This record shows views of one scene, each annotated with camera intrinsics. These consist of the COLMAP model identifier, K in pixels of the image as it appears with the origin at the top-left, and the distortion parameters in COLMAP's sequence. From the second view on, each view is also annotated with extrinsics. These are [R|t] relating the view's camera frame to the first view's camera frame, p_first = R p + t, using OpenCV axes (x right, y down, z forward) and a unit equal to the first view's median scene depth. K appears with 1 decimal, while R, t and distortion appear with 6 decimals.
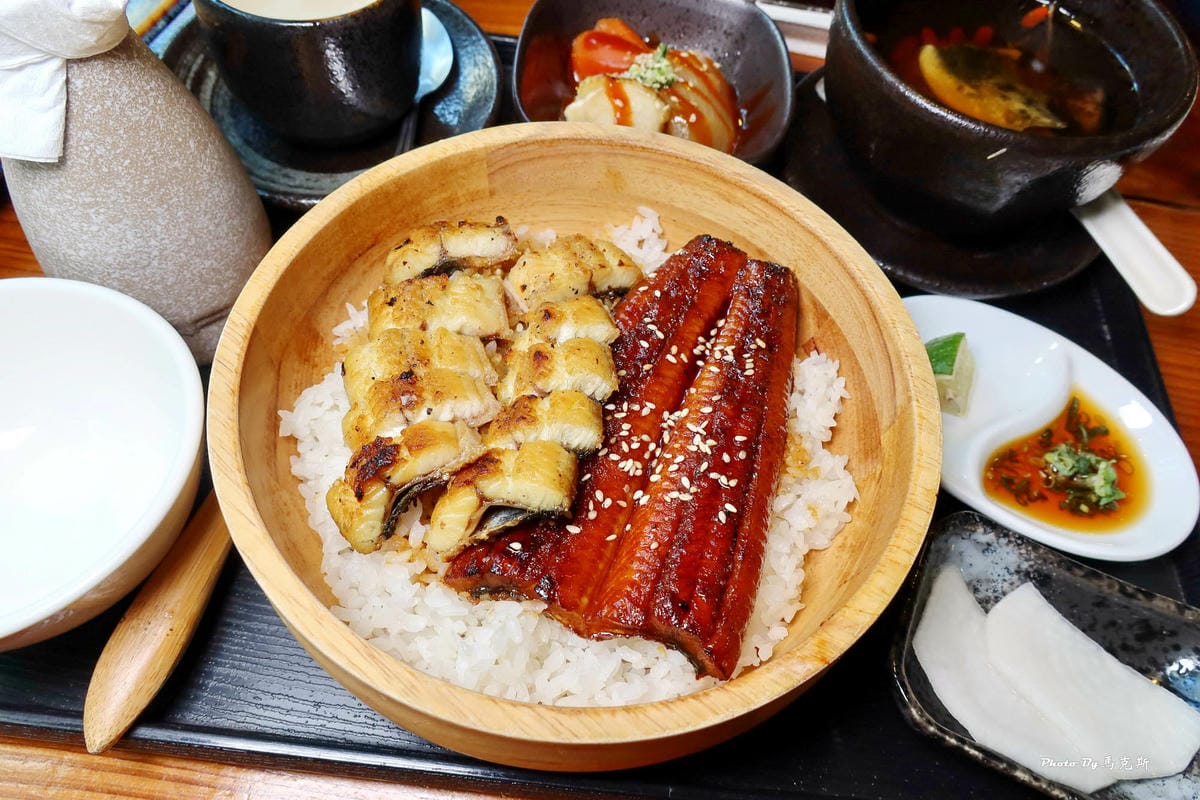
lens RADIAL K [[814.5, 0, 601.3], [0, 814.5, 403.4], [0, 0, 1]] dist [-0.006568, -0.002906]
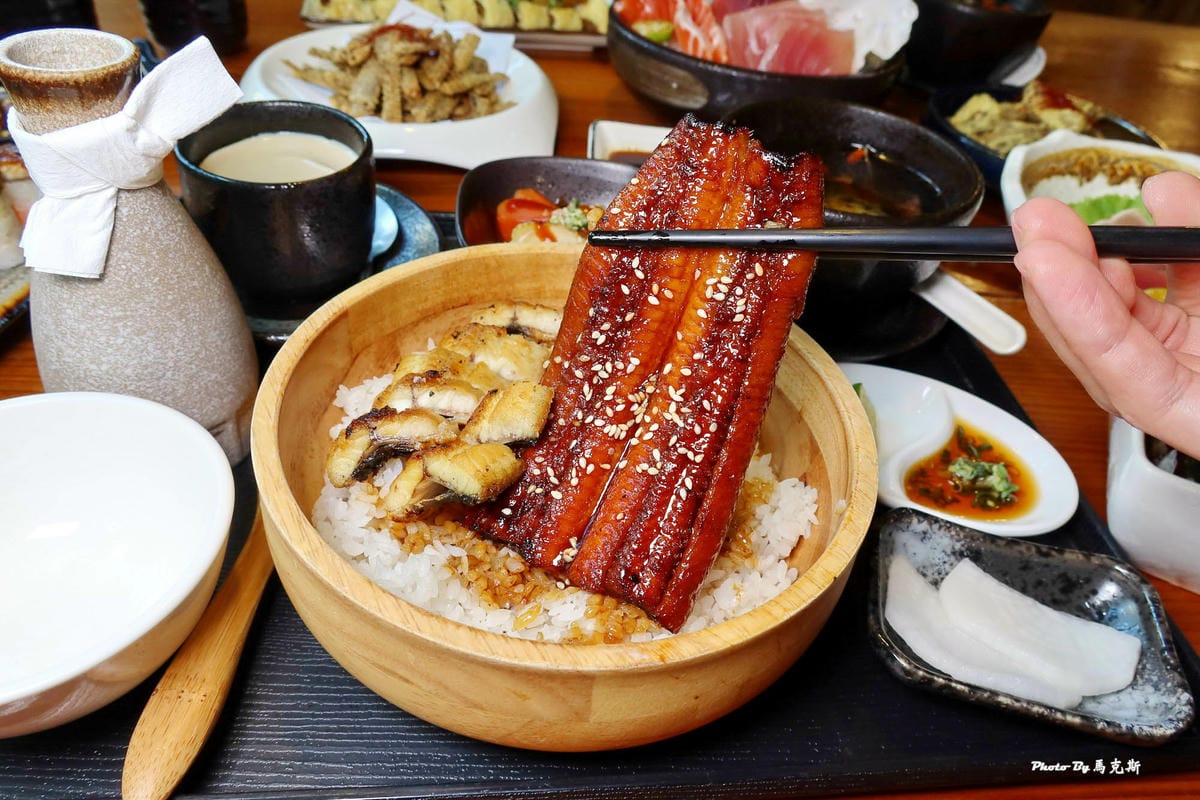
lens RADIAL K [[814.5, 0, 601.3], [0, 814.5, 403.4], [0, 0, 1]] dist [-0.006568, -0.002906]
pose [[0.982251, -0.108215, 0.153211, -0.142803], [0.145973, 0.953946, -0.262066, 0.240467], [-0.117795, 0.279779, 0.952811, -0.114808]]
